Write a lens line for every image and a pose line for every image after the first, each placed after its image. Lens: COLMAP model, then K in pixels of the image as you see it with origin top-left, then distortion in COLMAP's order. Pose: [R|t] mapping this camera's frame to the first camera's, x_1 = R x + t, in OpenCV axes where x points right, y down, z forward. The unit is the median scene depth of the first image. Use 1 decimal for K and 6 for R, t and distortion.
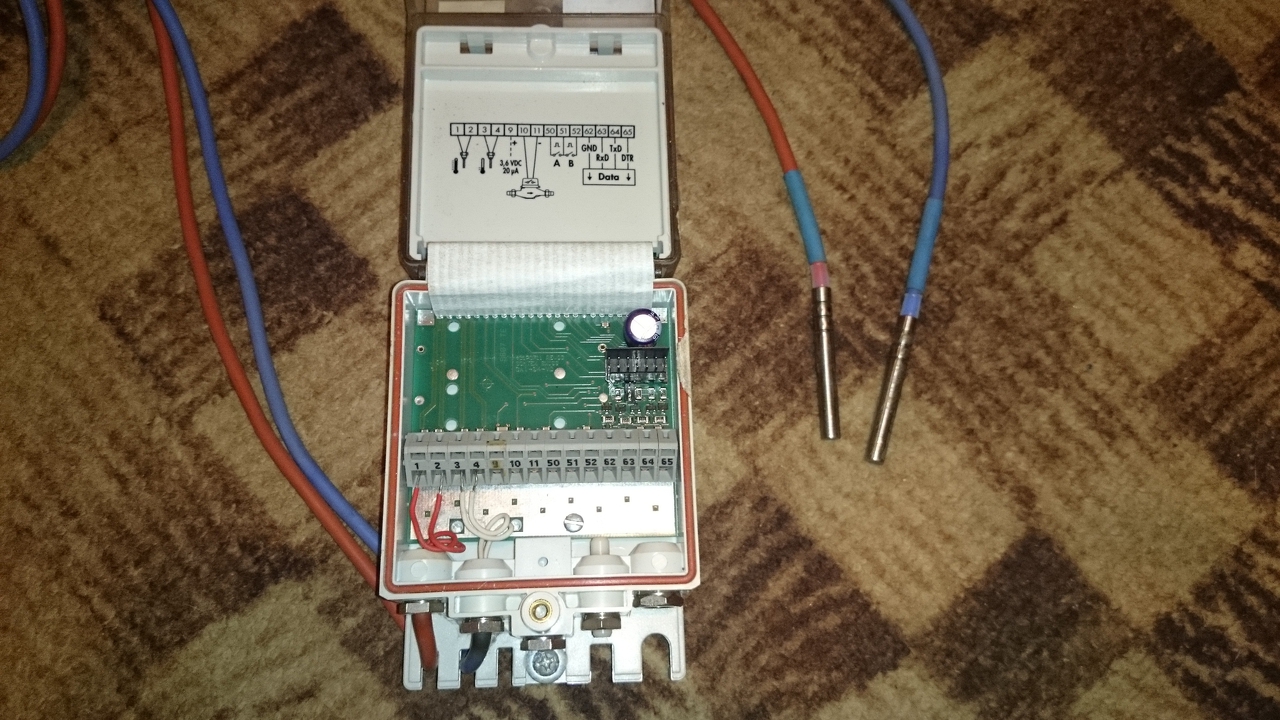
lens RADIAL K [[1132.0, 0, 638.7], [0, 1132.0, 270.8], [0, 0, 1]] dist [0.009090, -0.176714]
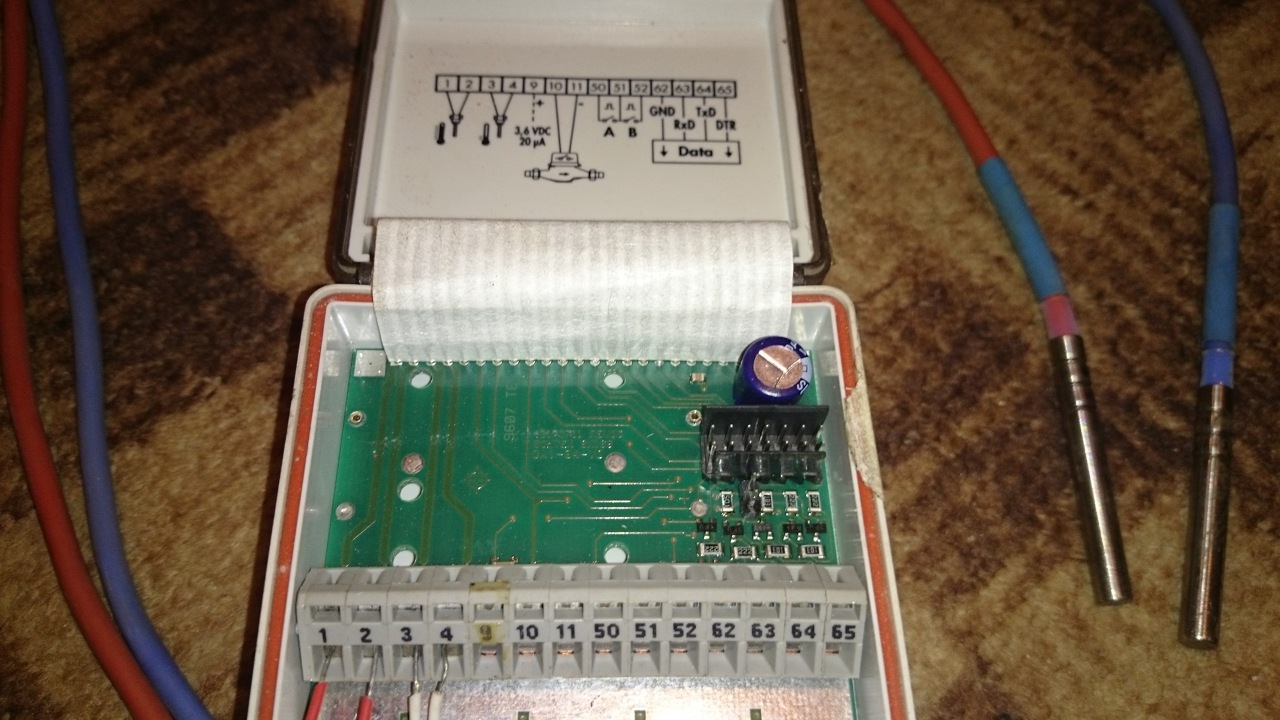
lens RADIAL K [[1132.0, 0, 638.7], [0, 1132.0, 270.8], [0, 0, 1]] dist [0.009090, -0.176714]
pose [[0.999898, 0.008816, -0.011220, -0.049011], [-0.010920, 0.978900, -0.204048, 0.100008], [0.009184, 0.204149, 0.978897, 0.424900]]
